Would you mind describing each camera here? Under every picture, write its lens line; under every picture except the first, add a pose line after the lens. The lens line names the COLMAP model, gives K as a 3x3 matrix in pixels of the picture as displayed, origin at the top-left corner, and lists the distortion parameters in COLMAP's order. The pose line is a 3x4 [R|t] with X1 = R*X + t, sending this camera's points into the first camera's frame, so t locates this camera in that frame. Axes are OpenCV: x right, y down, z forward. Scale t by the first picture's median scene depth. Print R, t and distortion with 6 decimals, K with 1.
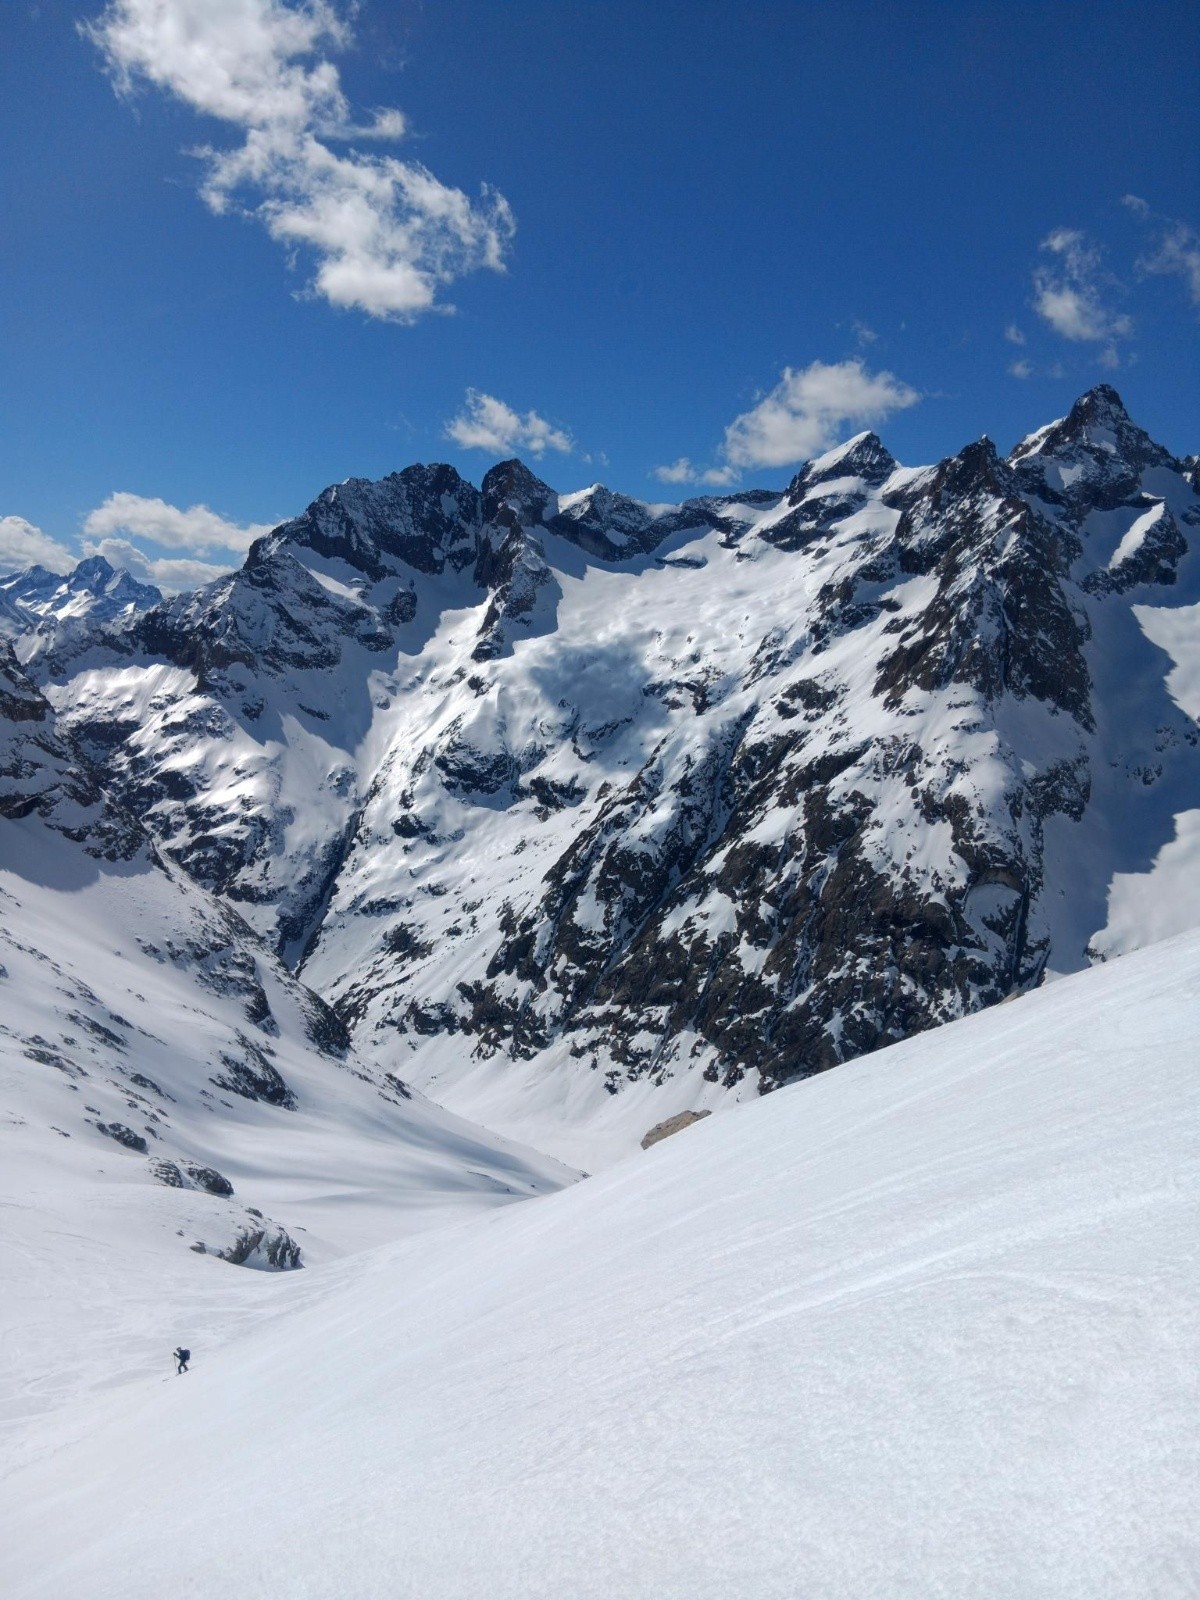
lens RADIAL K [[1194.1, 0, 600.0], [0, 1194.1, 800.0], [0, 0, 1]] dist [0.128650, -0.214314]
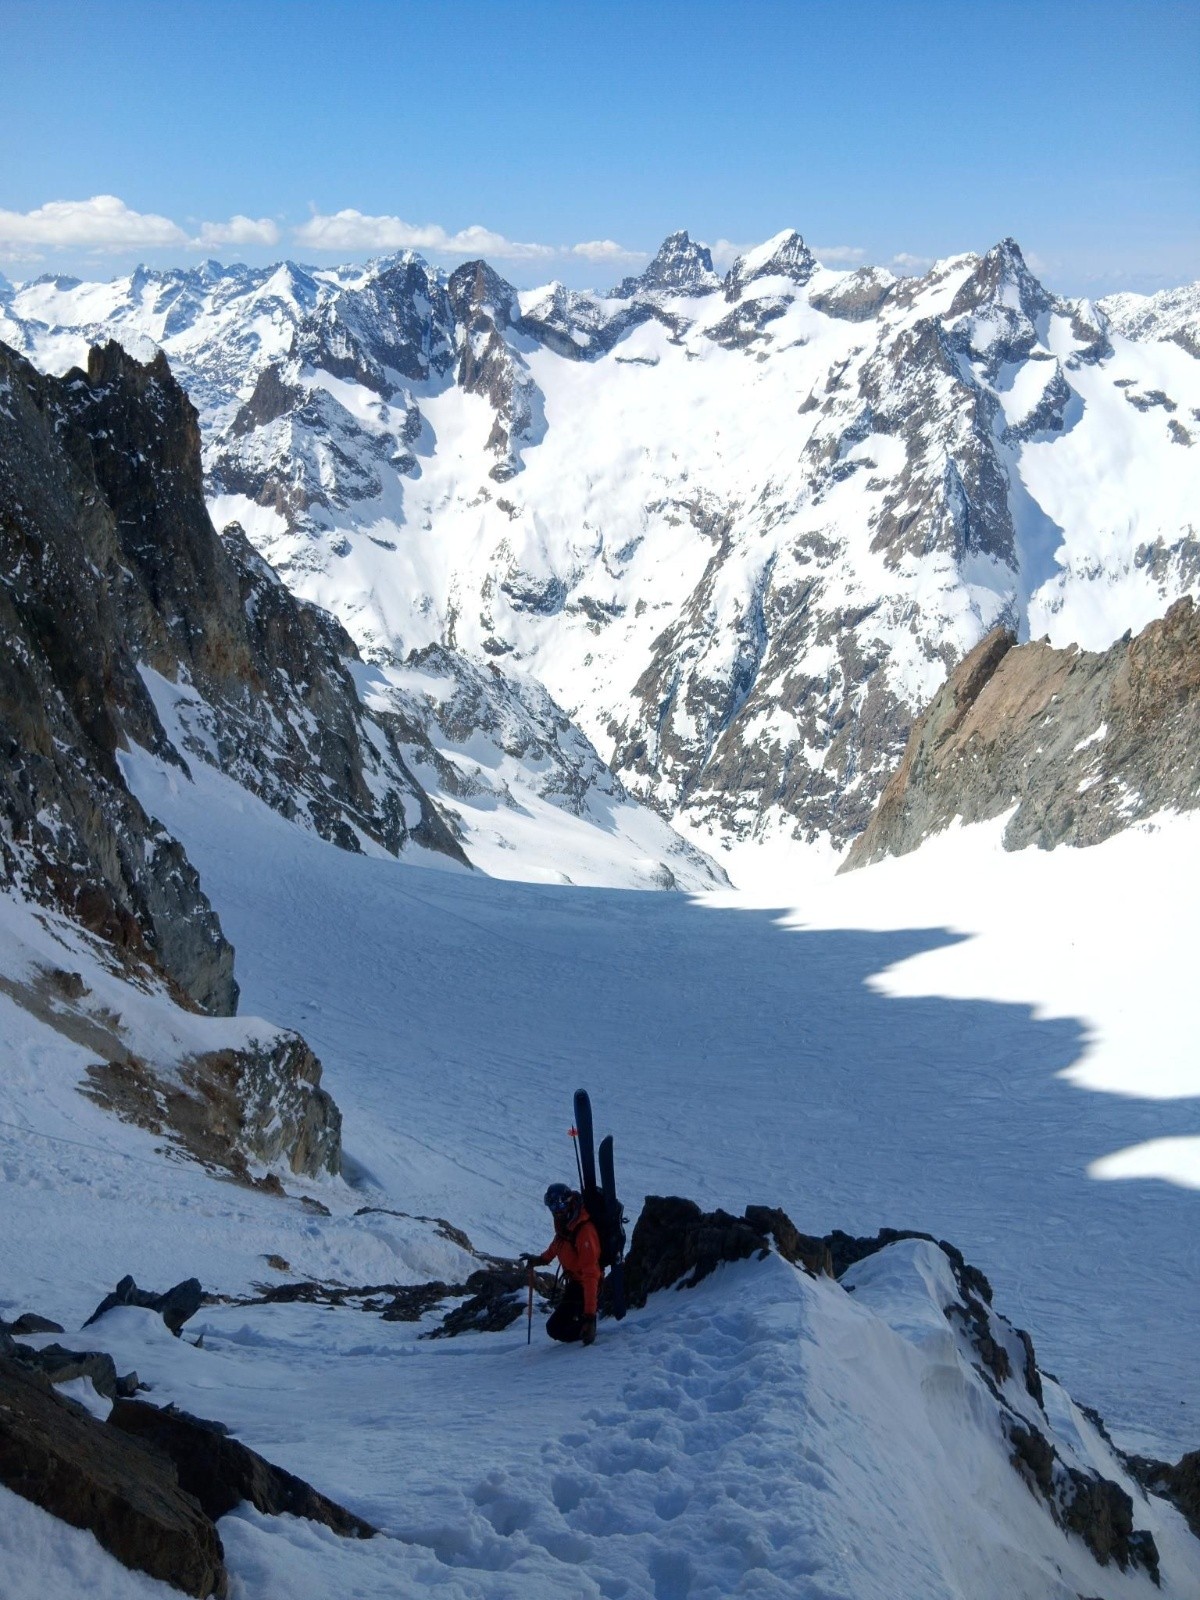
lens RADIAL K [[1194.1, 0, 600.0], [0, 1194.1, 800.0], [0, 0, 1]] dist [0.128650, -0.214314]
pose [[0.984415, -0.085027, 0.153939, -0.329637], [0.039457, 0.959821, 0.277827, -0.217041], [-0.171377, -0.267423, 0.948217, -0.356330]]
